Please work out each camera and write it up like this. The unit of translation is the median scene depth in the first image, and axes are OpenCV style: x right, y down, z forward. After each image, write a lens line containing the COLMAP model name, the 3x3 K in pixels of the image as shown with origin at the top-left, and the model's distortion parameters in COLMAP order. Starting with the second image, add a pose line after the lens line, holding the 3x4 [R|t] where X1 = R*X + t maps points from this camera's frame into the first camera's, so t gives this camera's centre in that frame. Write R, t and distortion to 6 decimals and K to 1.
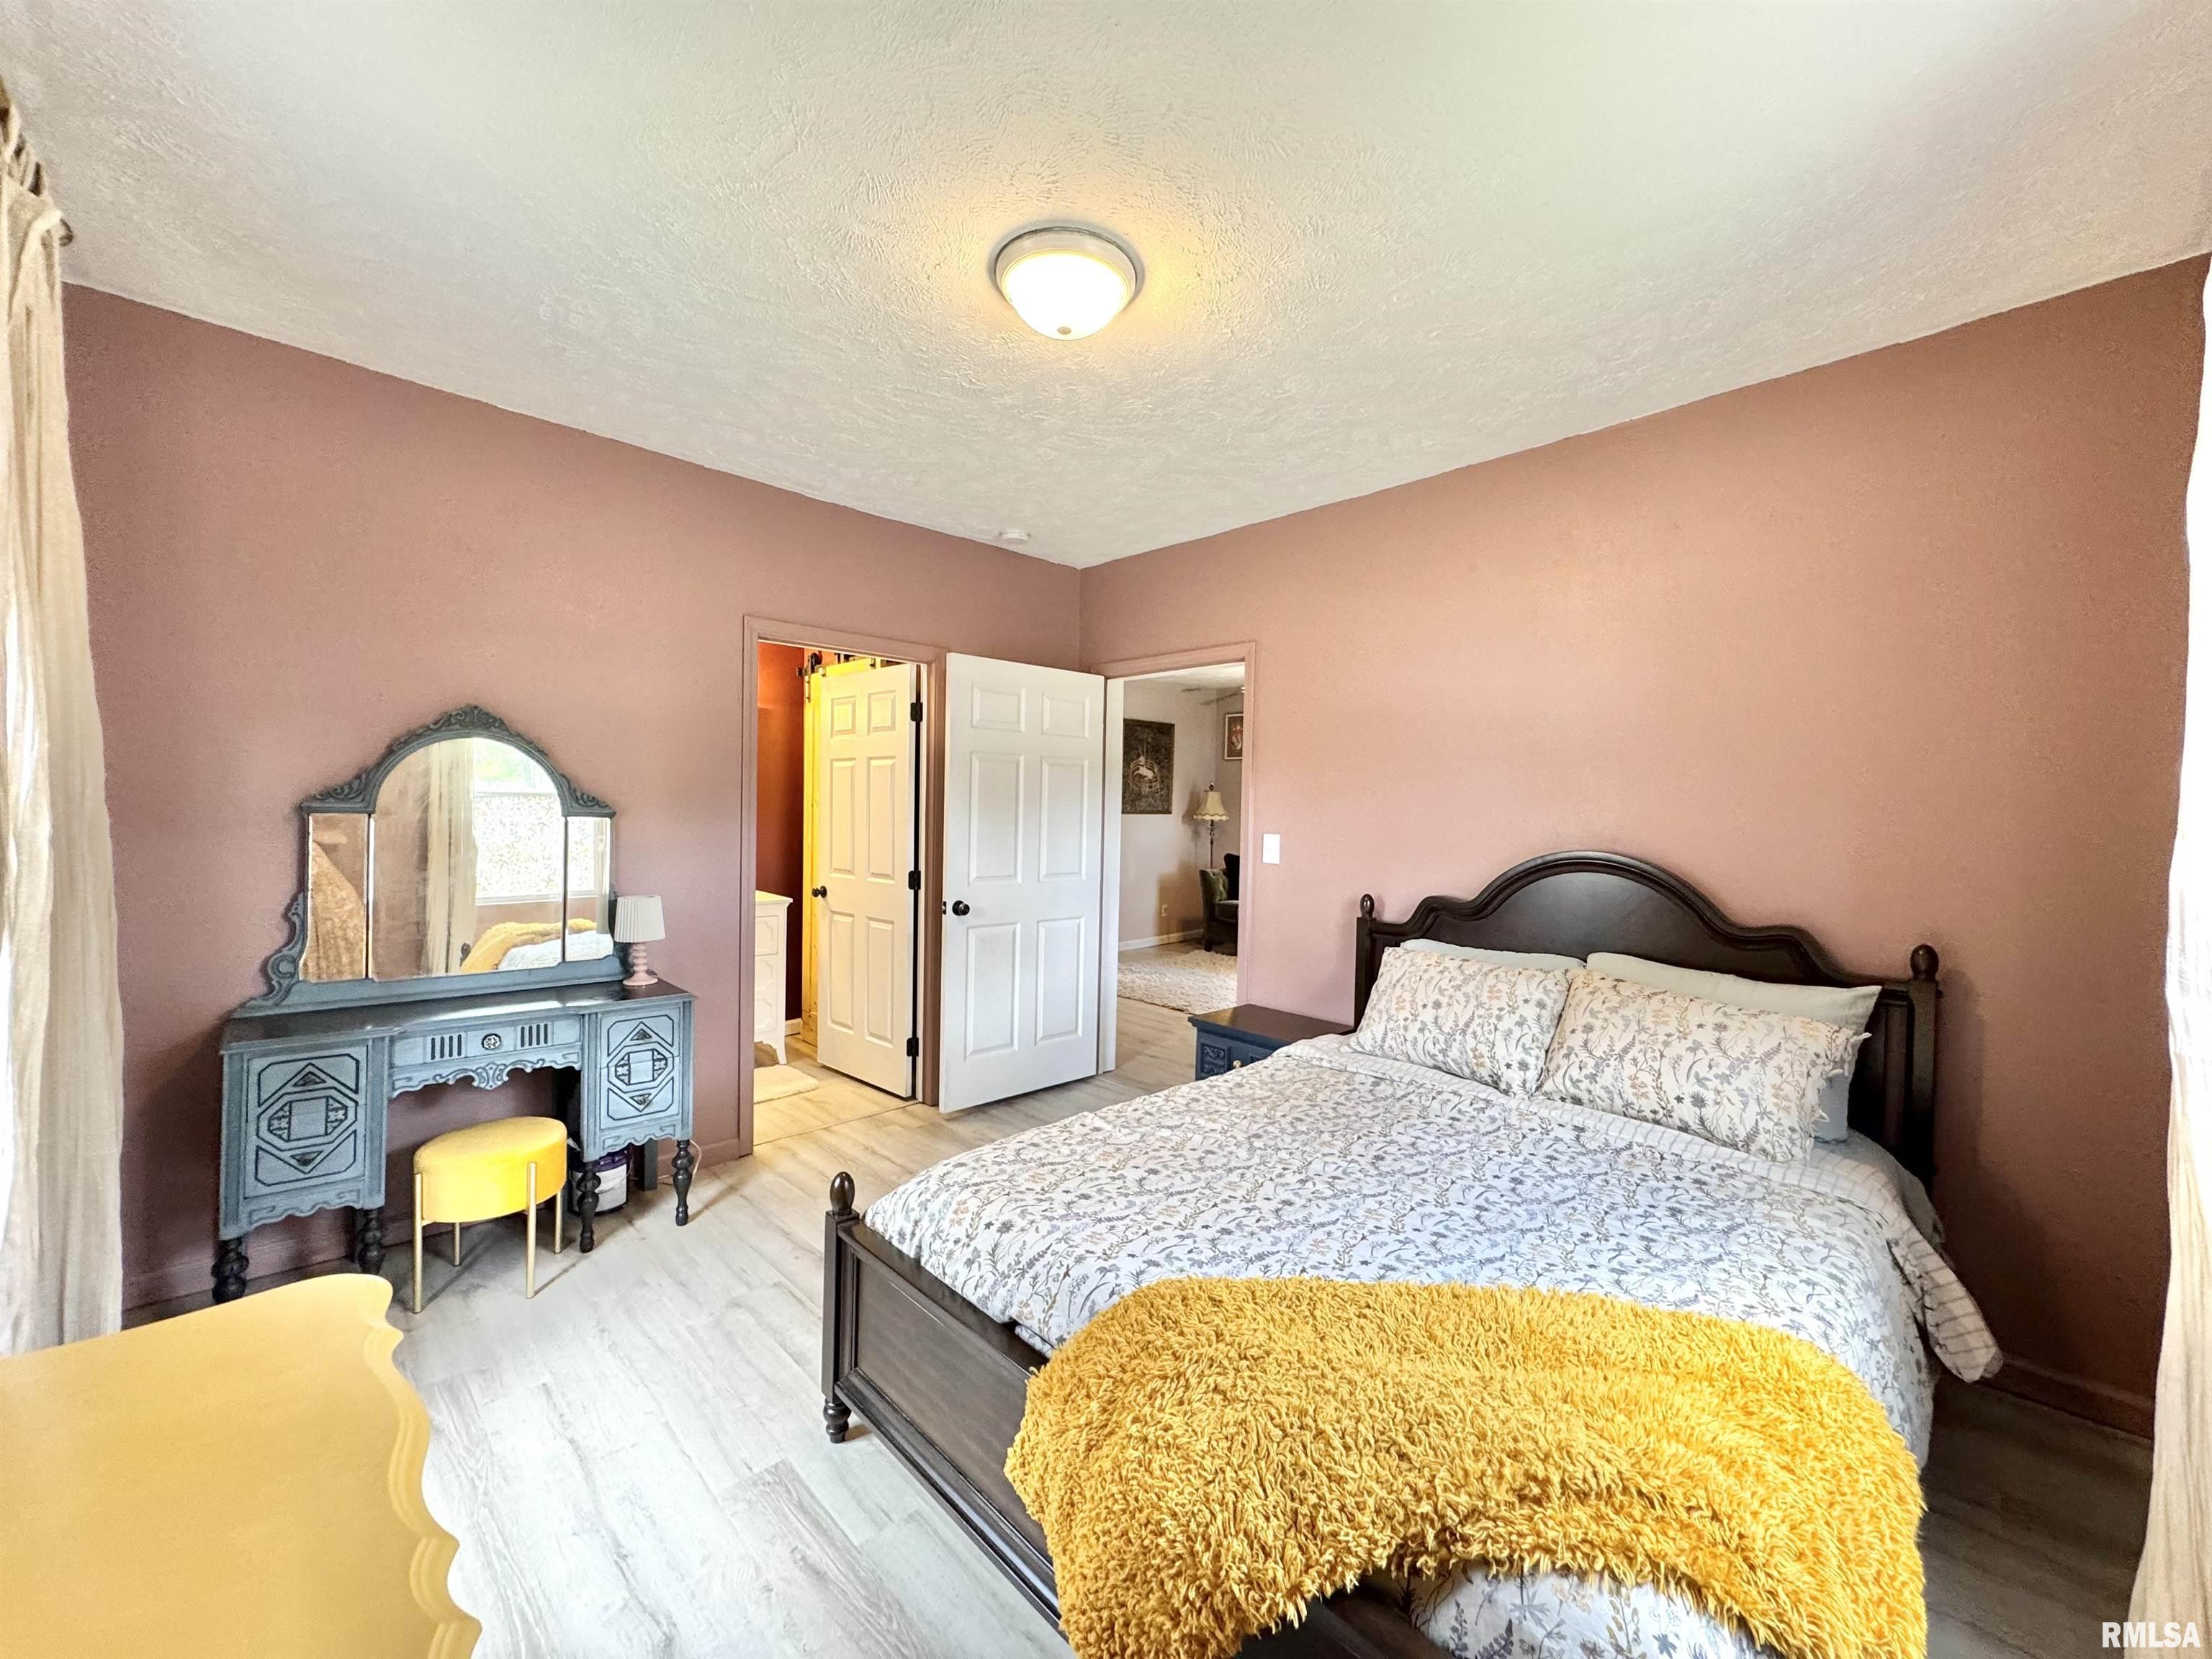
lens RADIAL K [[877.0, 0, 1112.5], [0, 877.0, 821.4], [0, 0, 1]] dist [-0.002252, 0.000088]
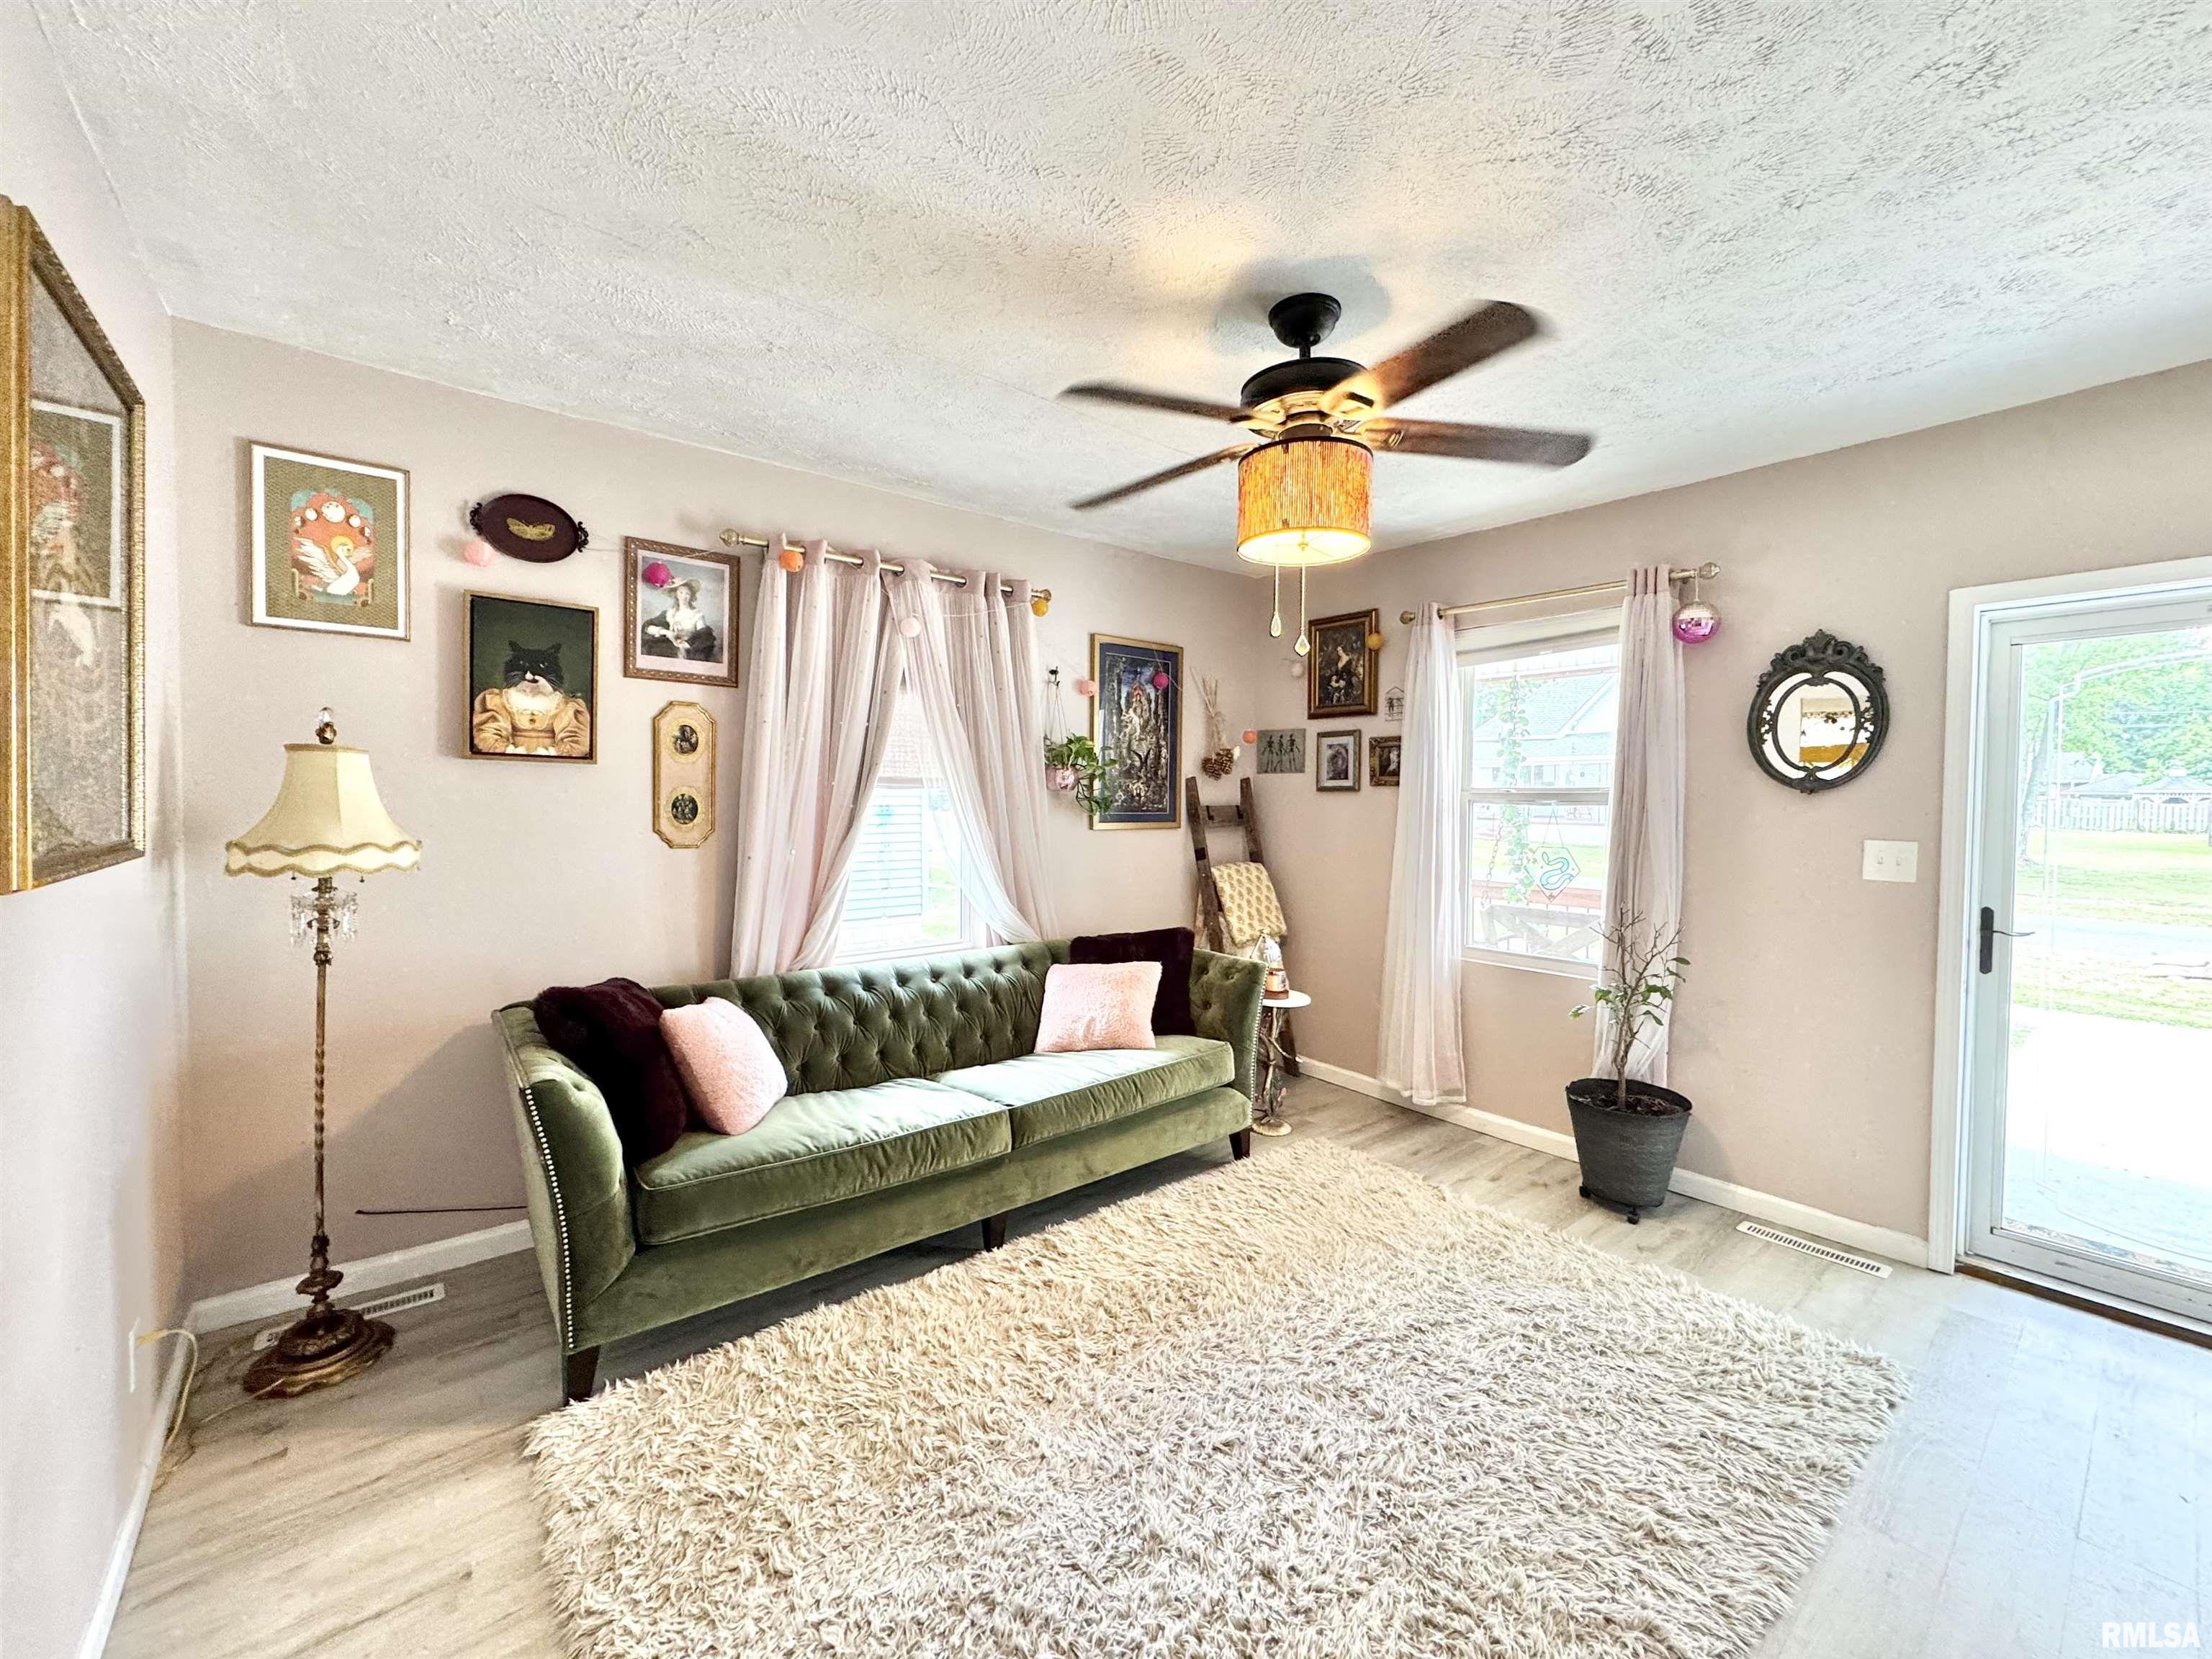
lens RADIAL K [[877.0, 0, 1108.0], [0, 877.0, 827.6], [0, 0, 1]] dist [-0.002252, 0.000088]
pose [[0.084821, -0.051545, 0.995062, -0.295266], [0.014536, 0.998619, 0.050490, -0.059155], [-0.996290, 0.010182, 0.085453, 2.070964]]
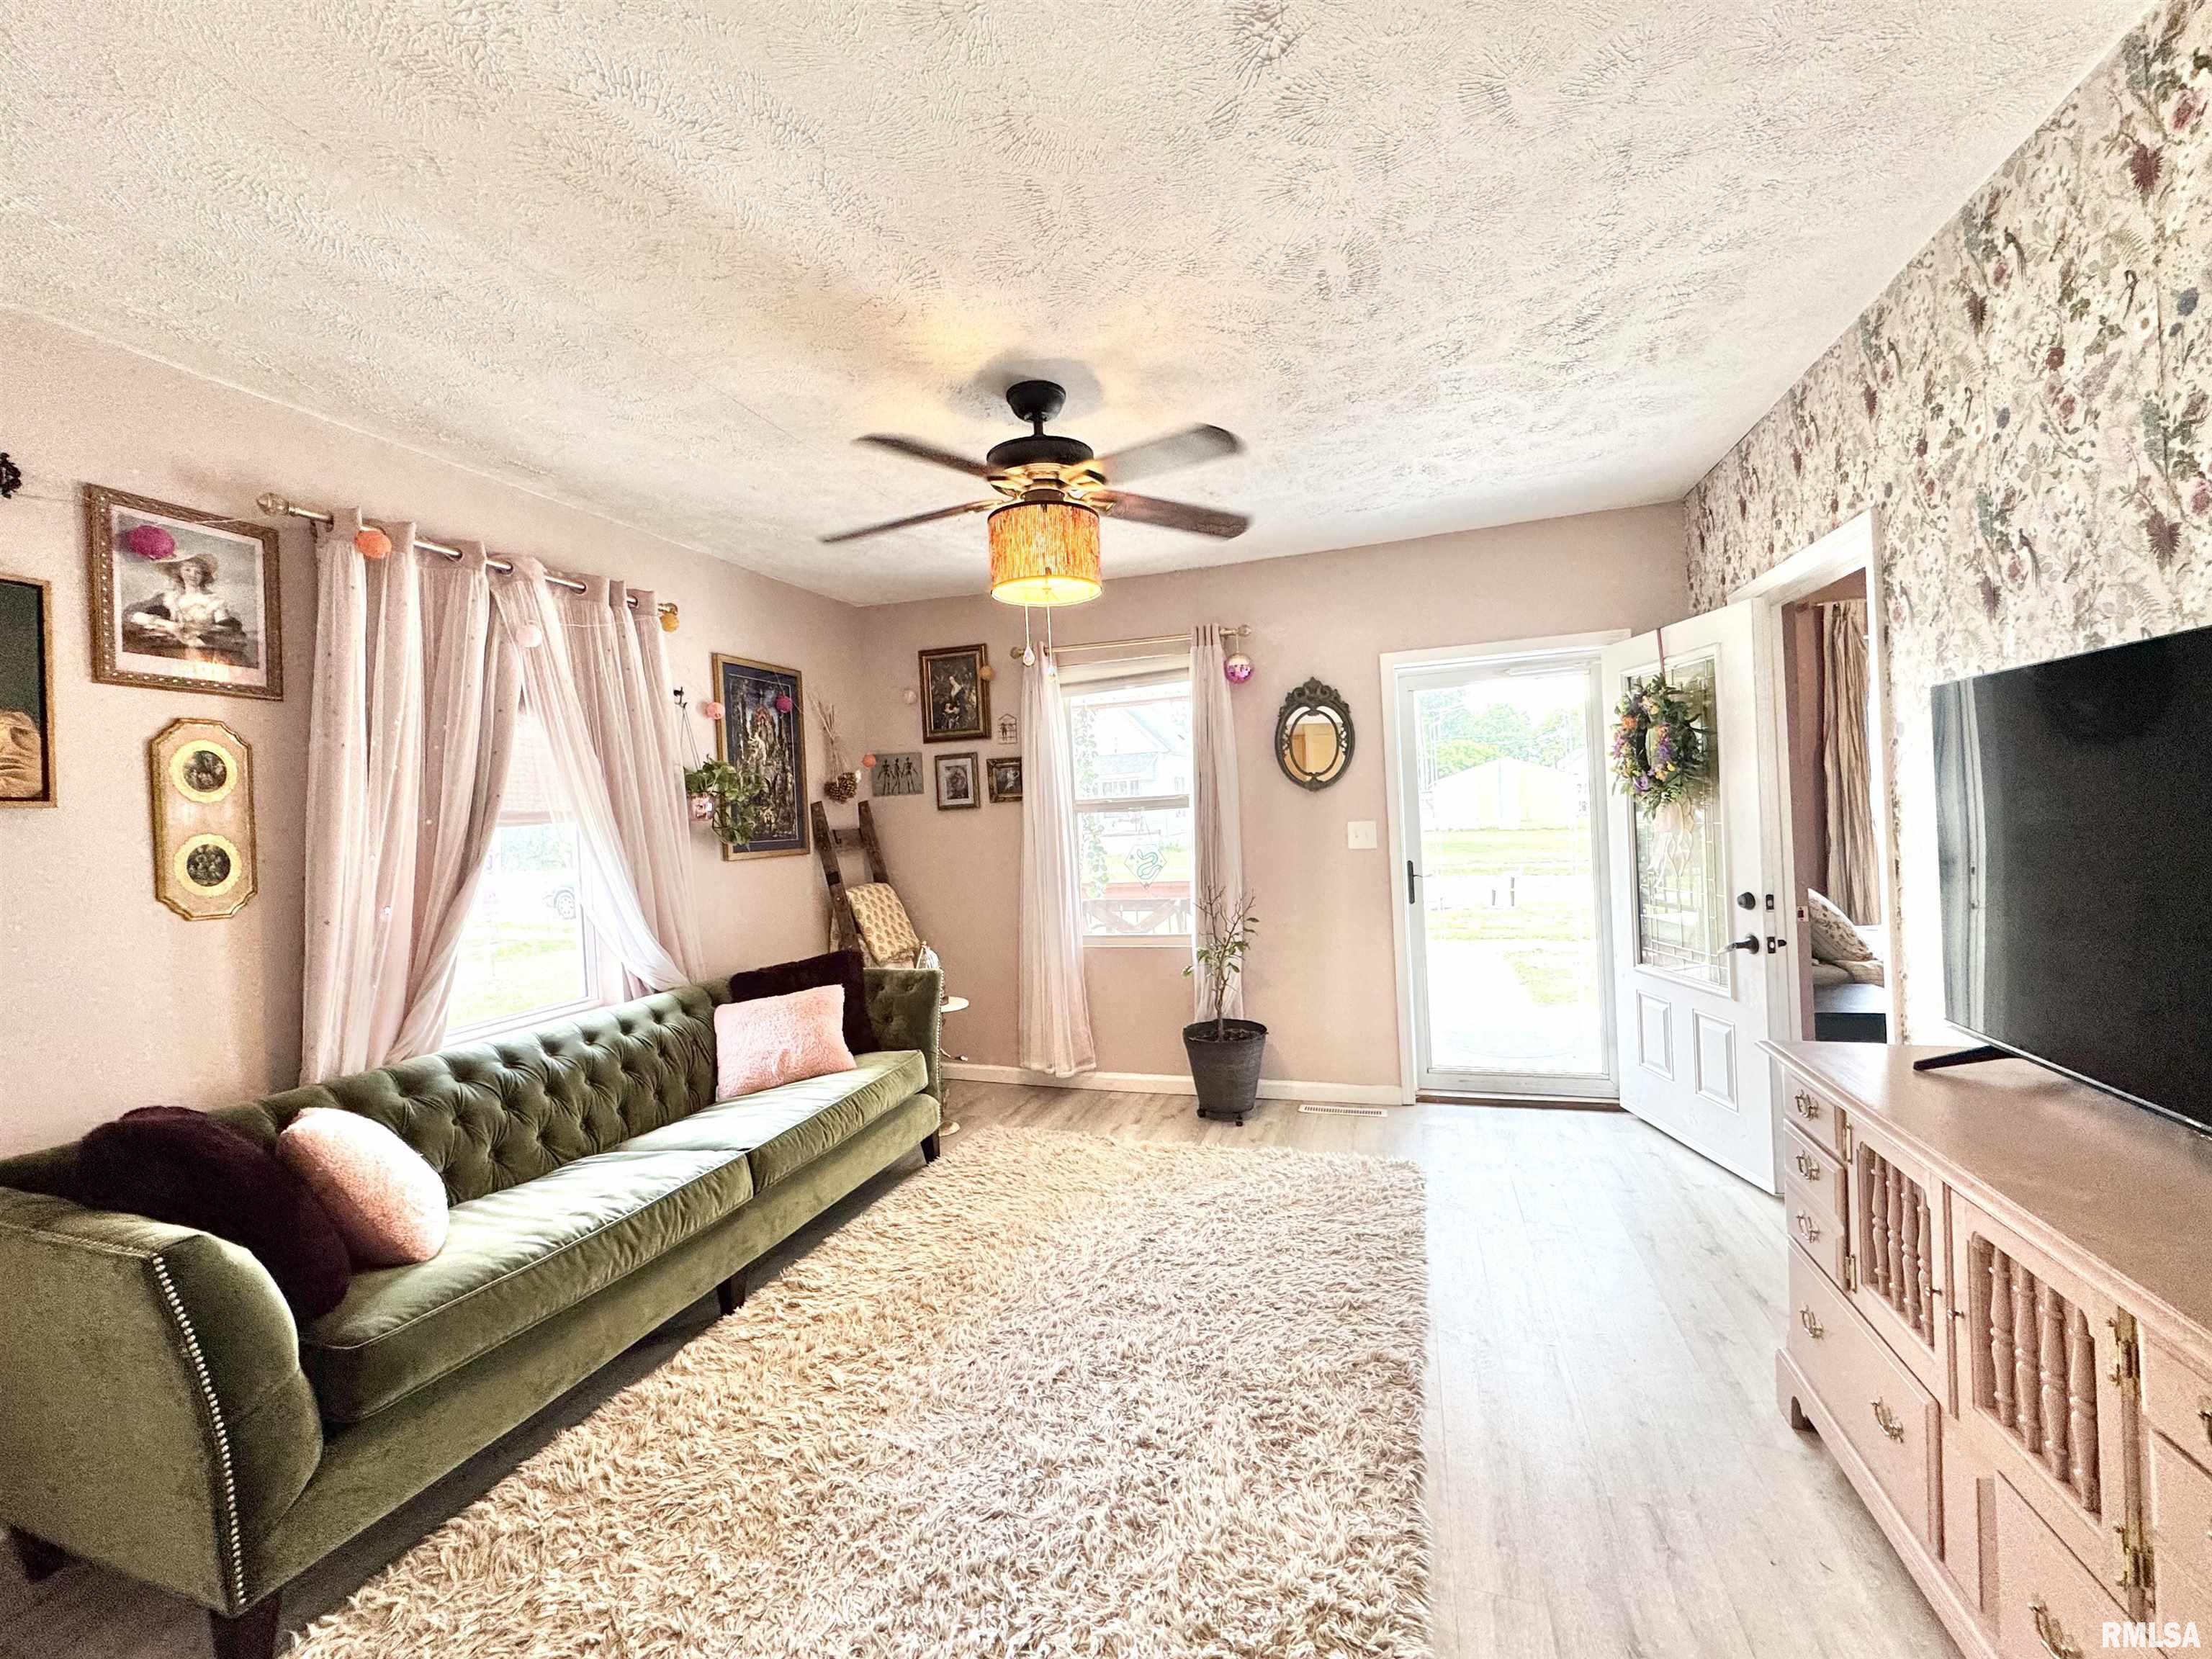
lens RADIAL K [[877.0, 0, 1106.8], [0, 877.0, 827.5], [0, 0, 1]] dist [-0.002252, 0.000088]
pose [[-0.464249, -0.006077, 0.885684, -0.328330], [0.059471, 0.997506, 0.038017, -0.052278], [-0.883706, 0.070321, -0.462730, 2.292248]]
